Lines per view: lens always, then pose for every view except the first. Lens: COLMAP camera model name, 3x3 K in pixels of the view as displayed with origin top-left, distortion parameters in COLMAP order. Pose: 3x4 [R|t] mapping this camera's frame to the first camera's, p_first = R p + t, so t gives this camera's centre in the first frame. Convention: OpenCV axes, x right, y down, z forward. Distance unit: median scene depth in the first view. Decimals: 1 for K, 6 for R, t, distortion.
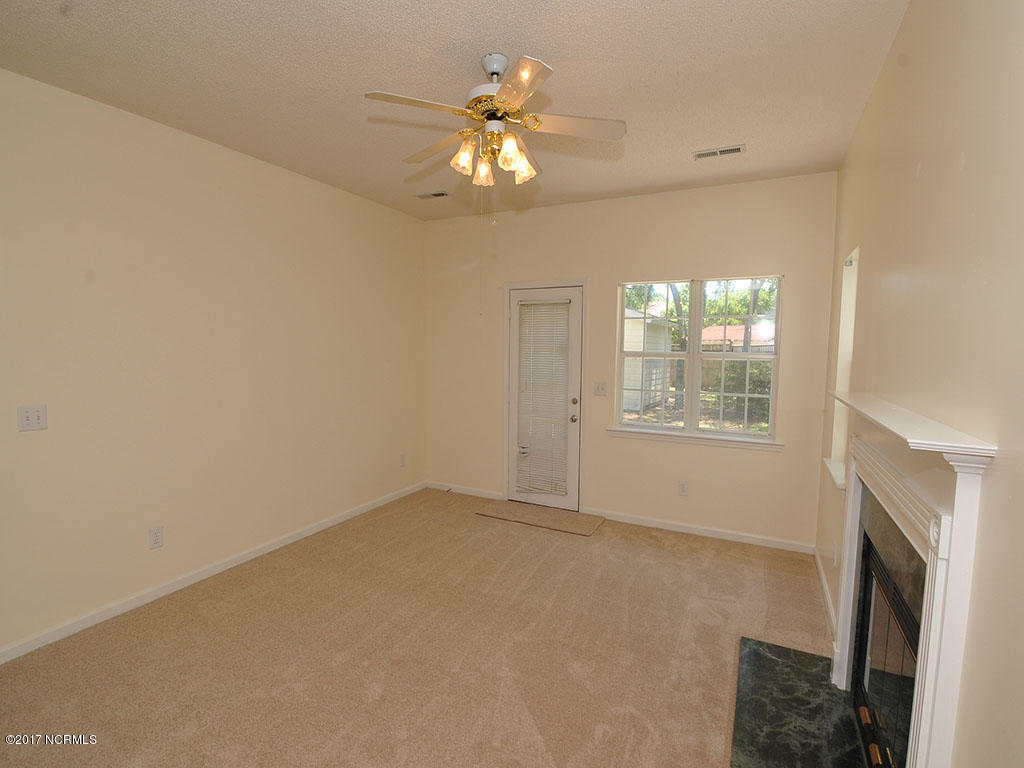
lens RADIAL K [[496.7, 0, 510.9], [0, 496.7, 378.8], [0, 0, 1]] dist [0.002537, -0.000259]
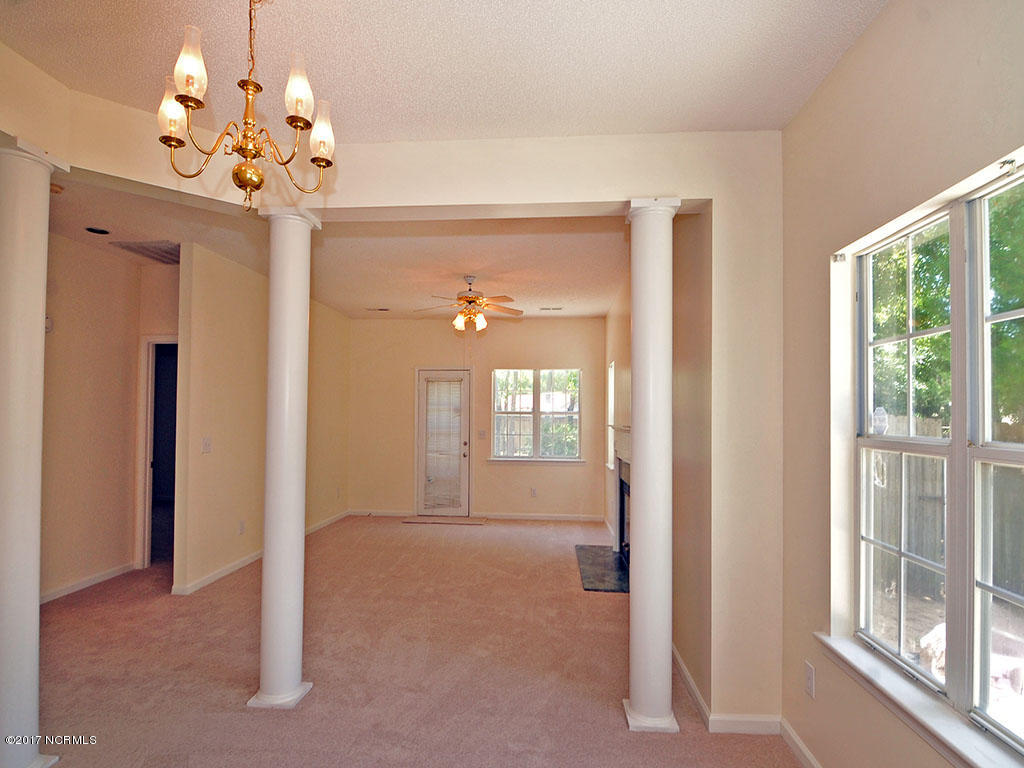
lens RADIAL K [[524.8, 0, 512.0], [0, 524.8, 384.0], [0, 0, 1]] dist [-0.005118, -0.001592]
pose [[0.920461, 0.018337, 0.390404, -0.382347], [0.028464, 0.993101, -0.113755, 0.051403], [-0.389797, 0.115820, 0.913589, -0.576557]]
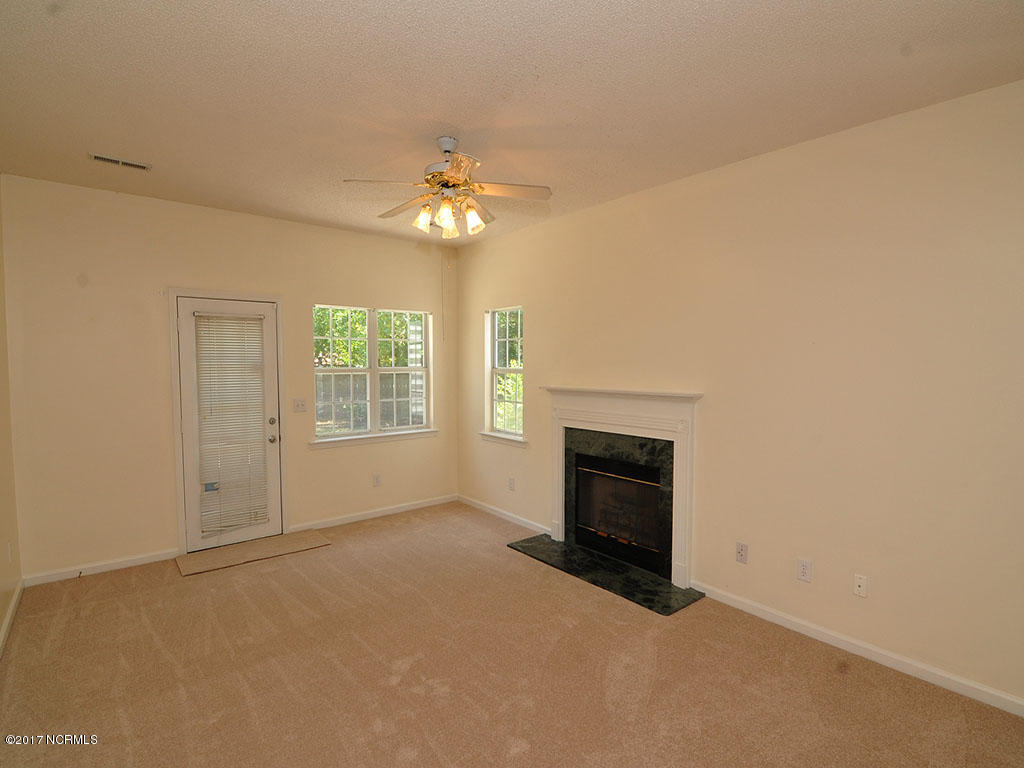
lens RADIAL K [[511.5, 0, 504.3], [0, 511.5, 381.5], [0, 0, 1]] dist [-0.002229, -0.000573]
pose [[0.405912, -0.049467, 0.912573, -0.594904], [0.062991, 0.997674, 0.026062, -0.029211], [-0.911739, 0.046905, 0.408083, 0.182545]]
